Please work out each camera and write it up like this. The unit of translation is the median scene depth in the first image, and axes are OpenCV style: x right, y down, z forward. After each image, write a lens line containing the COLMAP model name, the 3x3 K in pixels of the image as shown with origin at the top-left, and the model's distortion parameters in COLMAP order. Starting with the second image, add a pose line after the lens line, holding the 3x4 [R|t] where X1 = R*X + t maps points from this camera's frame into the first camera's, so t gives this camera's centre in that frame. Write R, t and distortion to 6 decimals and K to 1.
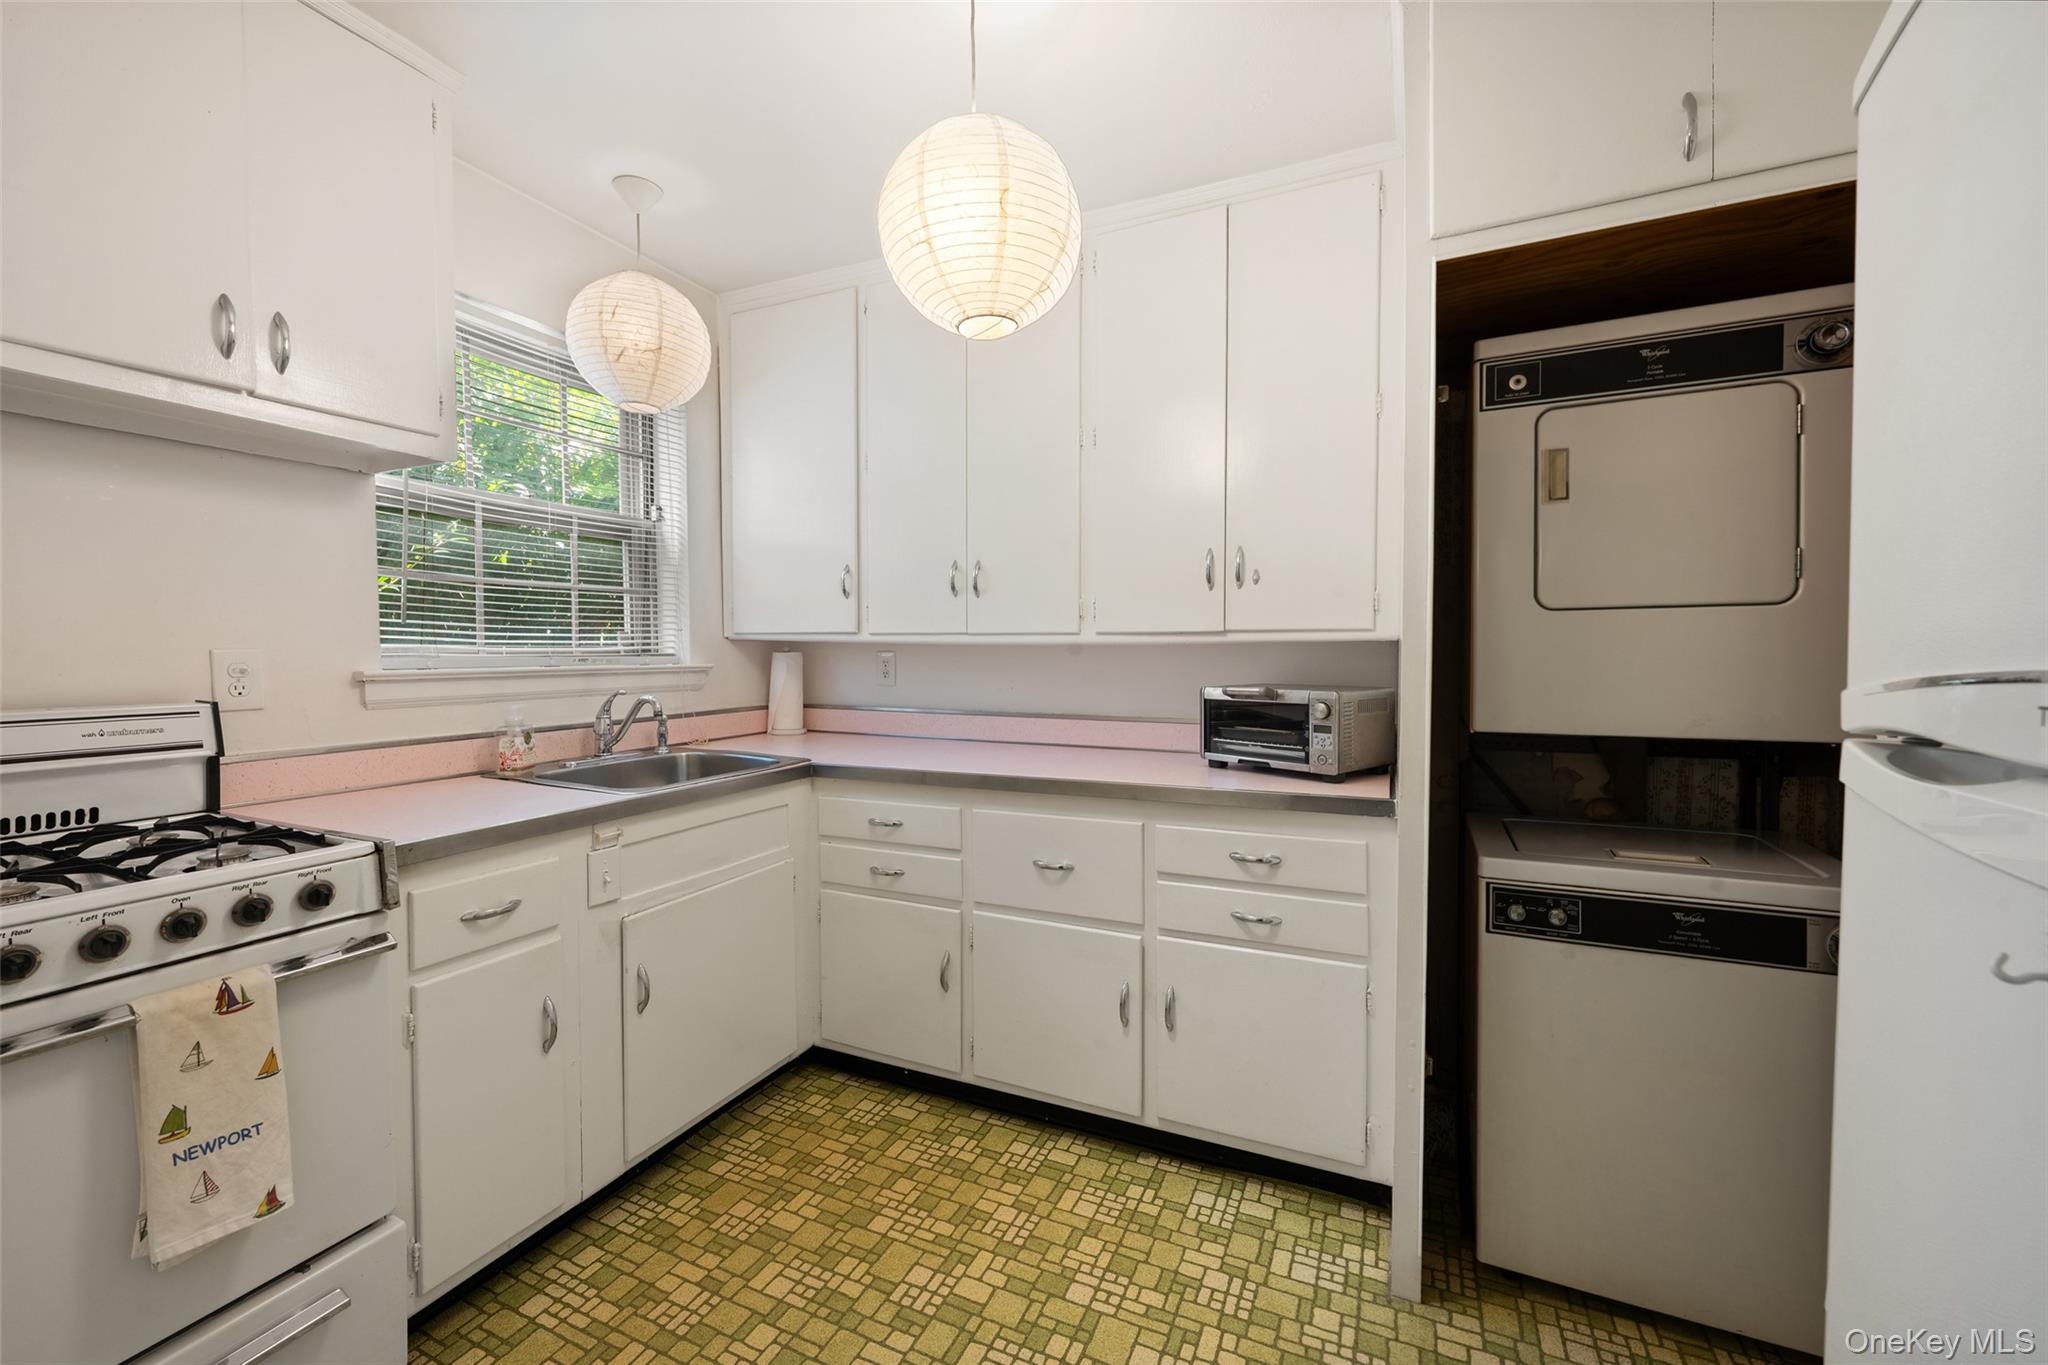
lens RADIAL K [[825.1, 0, 1024.0], [0, 825.1, 682.5], [0, 0, 1]] dist [0.000153, 0.000050]
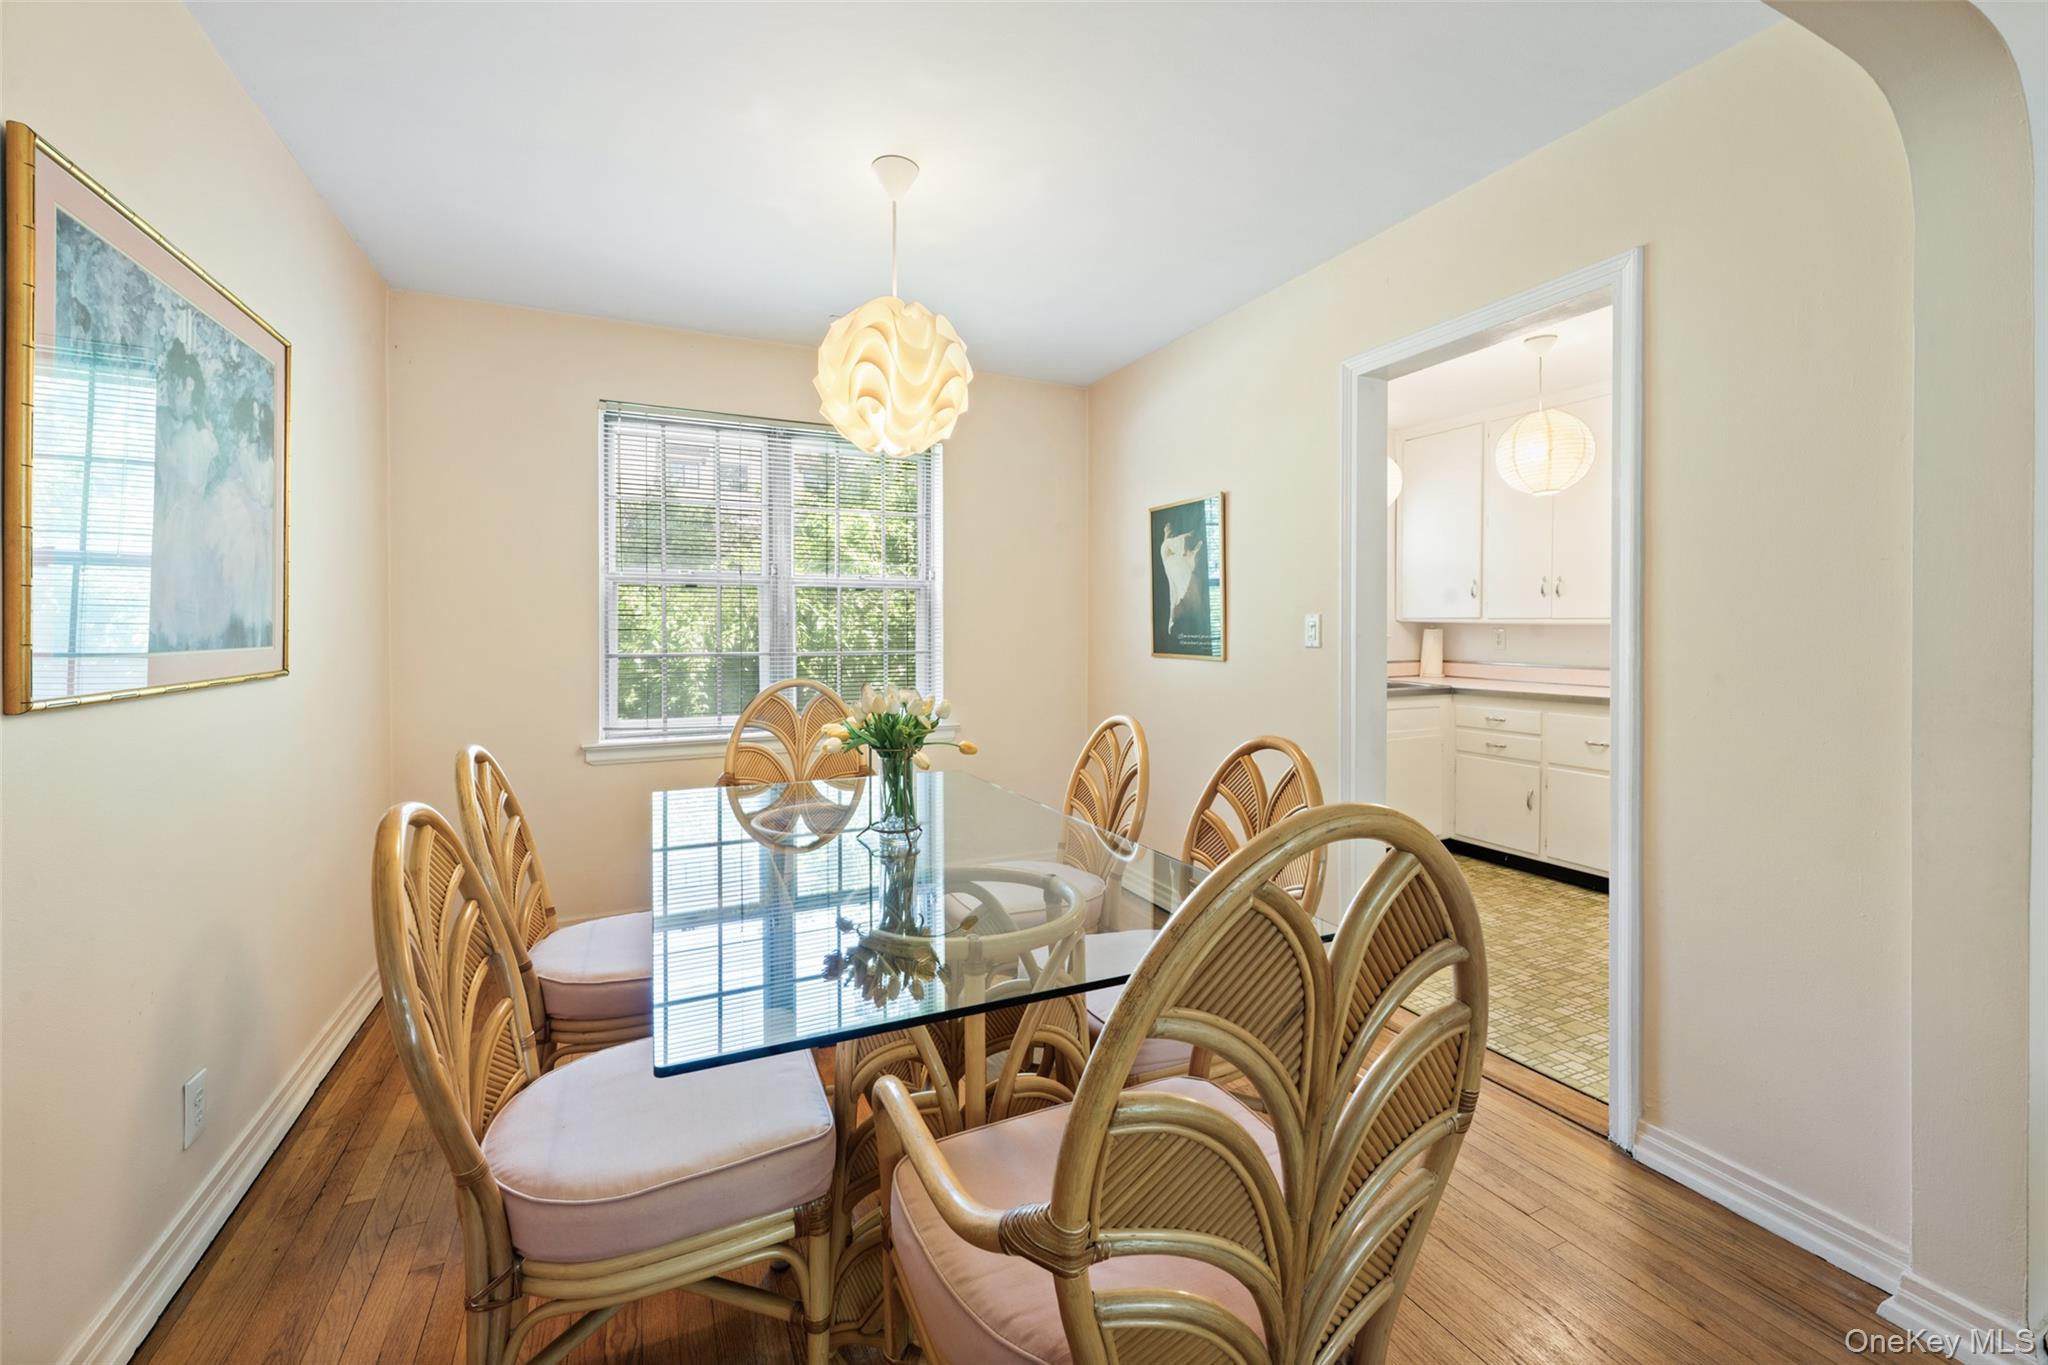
lens RADIAL K [[838.6, 0, 1022.7], [0, 838.6, 636.7], [0, 0, 1]] dist [-0.000735, 0.000031]
pose [[0.767157, 0.006460, -0.641427, 0.226408], [-0.021893, 0.999630, -0.016117, 0.033910], [0.641086, 0.026407, 0.767015, -1.146312]]
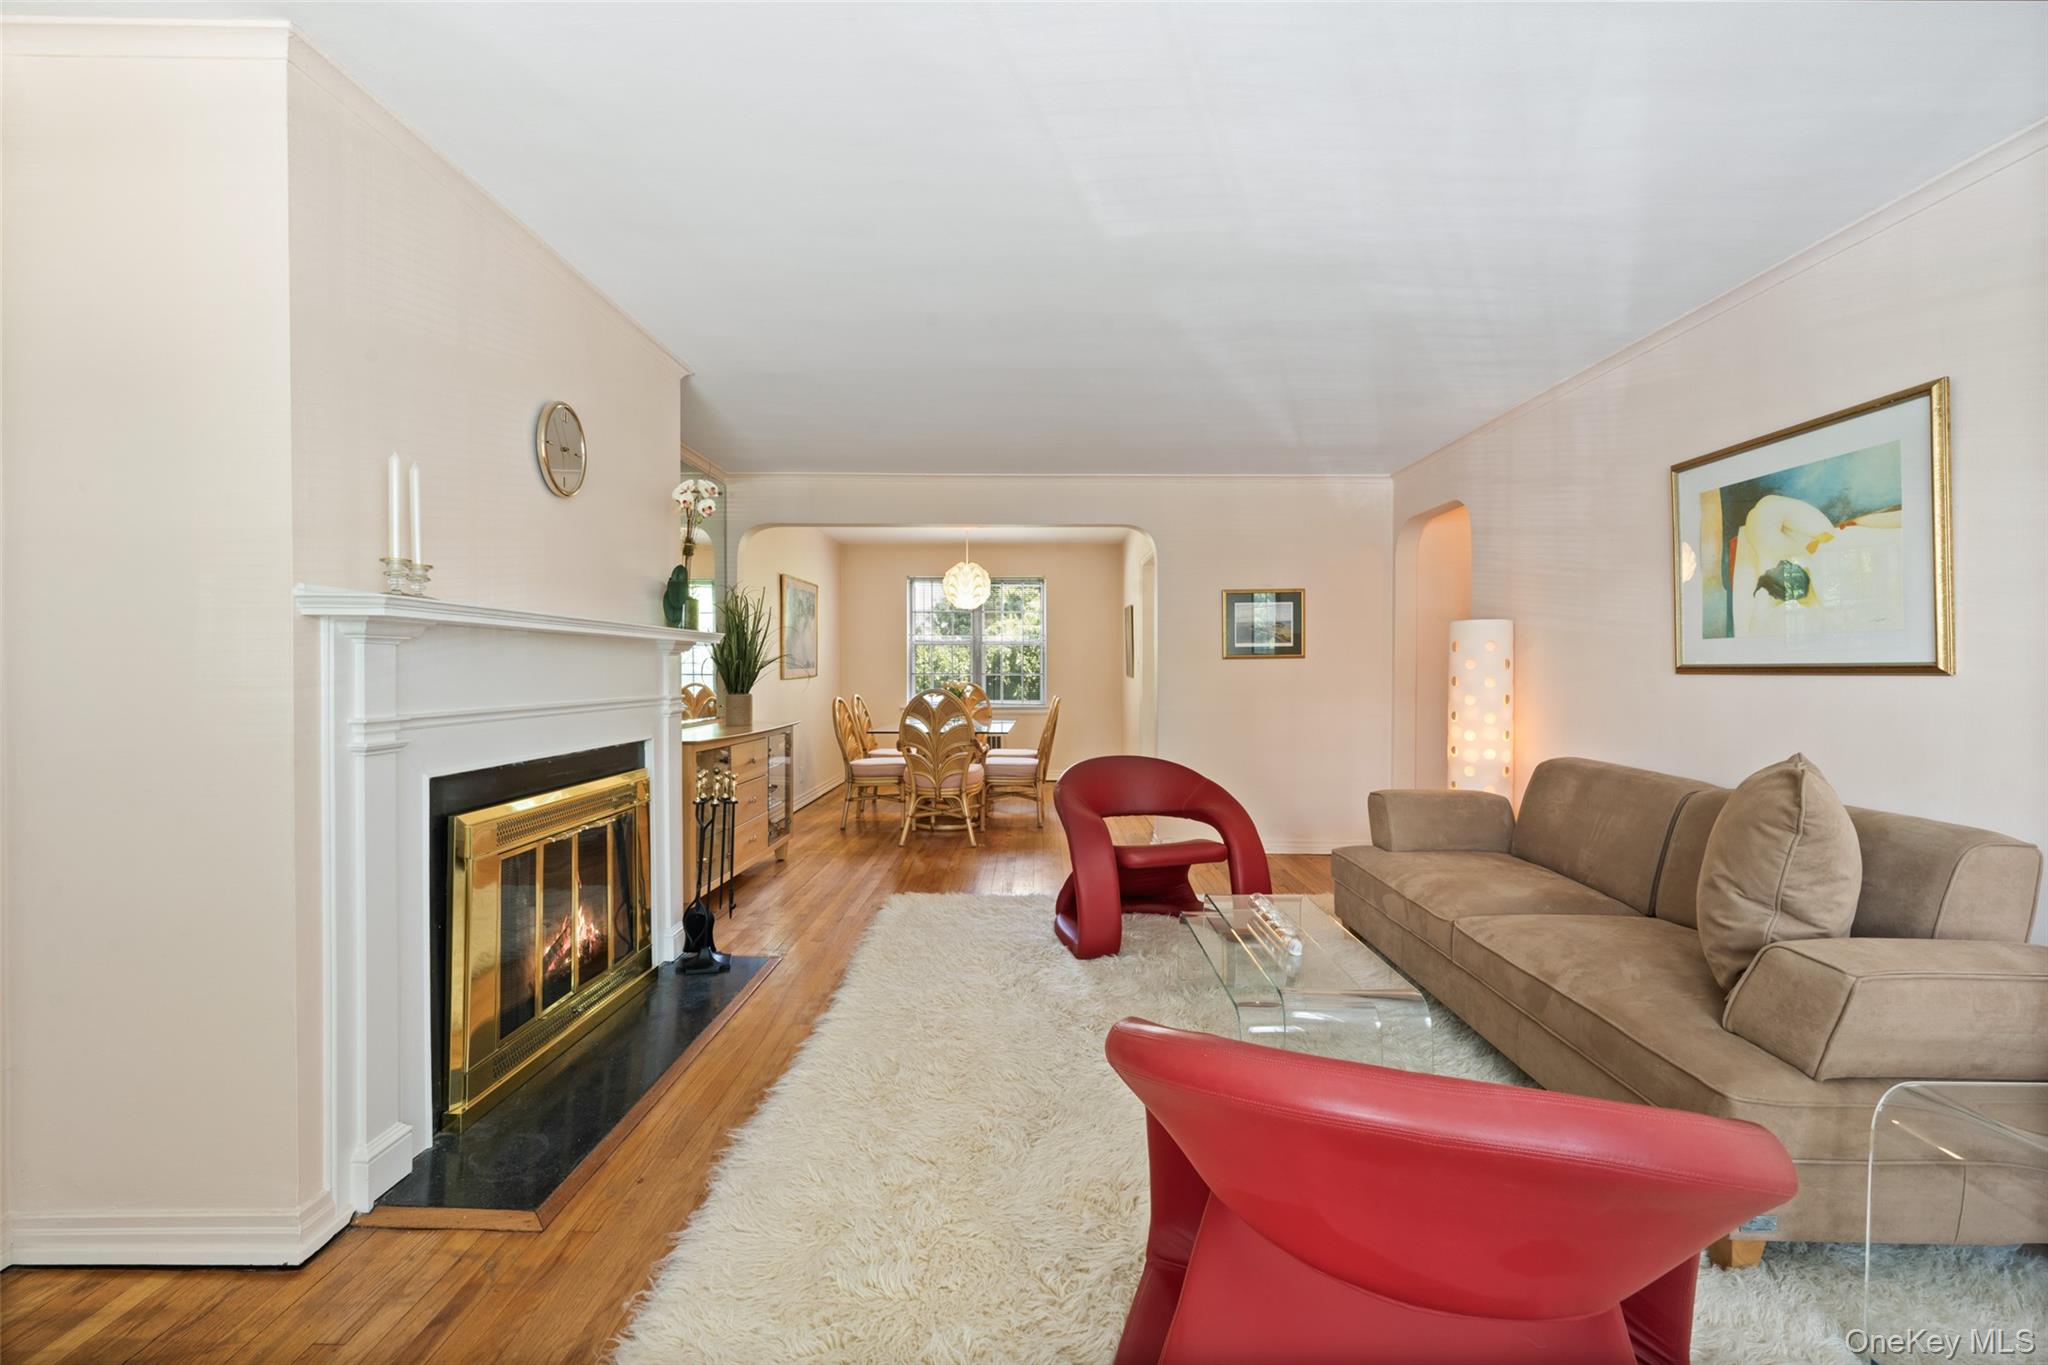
lens RADIAL K [[826.4, 0, 1027.7], [0, 826.4, 675.0], [0, 0, 1]] dist [-0.000809, 0.000442]
pose [[0.411817, 0.016320, -0.911121, 2.340875], [-0.033284, 0.999442, 0.002857, 0.036971], [0.910659, 0.029149, 0.412130, -1.545796]]
